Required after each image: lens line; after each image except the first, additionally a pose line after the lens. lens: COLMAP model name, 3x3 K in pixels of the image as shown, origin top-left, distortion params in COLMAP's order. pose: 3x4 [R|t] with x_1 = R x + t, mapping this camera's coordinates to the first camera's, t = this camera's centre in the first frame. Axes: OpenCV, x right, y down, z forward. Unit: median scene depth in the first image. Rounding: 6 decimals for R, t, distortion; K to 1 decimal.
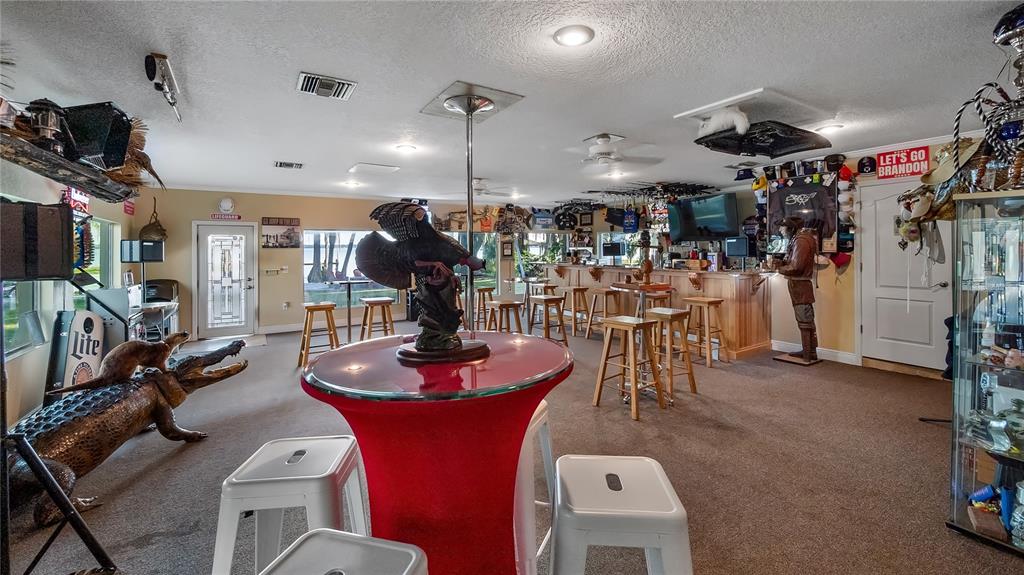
lens RADIAL K [[405.6, 0, 499.5], [0, 405.6, 250.2], [0, 0, 1]] dist [0.001989, 0.000262]
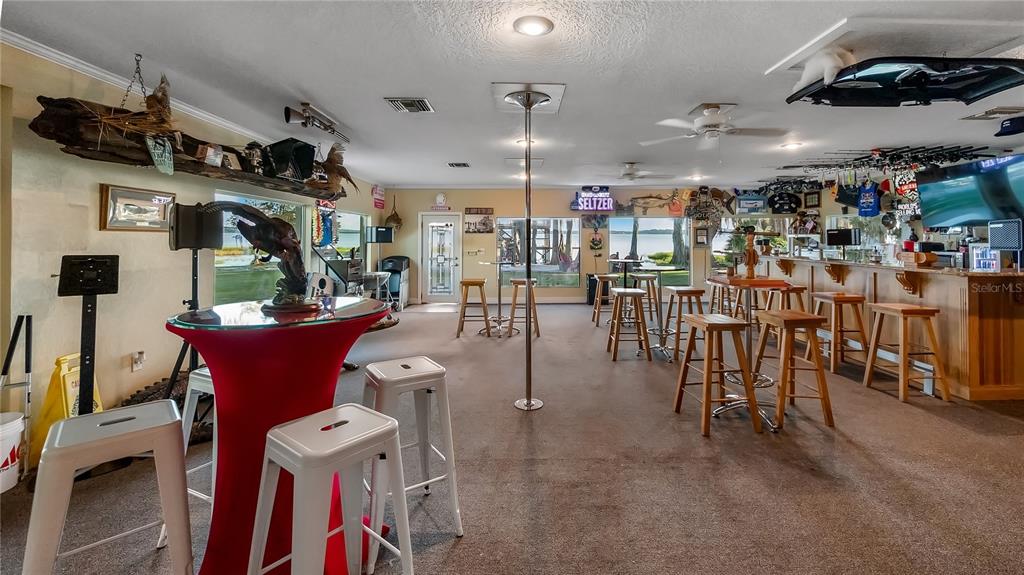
lens RADIAL K [[405.6, 0, 536.6], [0, 405.6, 231.7], [0, 0, 1]] dist [0.001989, 0.000262]
pose [[0.874590, 0.003716, -0.484849, 0.243442], [-0.009279, 0.999916, -0.009074, -0.000398], [0.484774, 0.012435, 0.874551, 0.041819]]
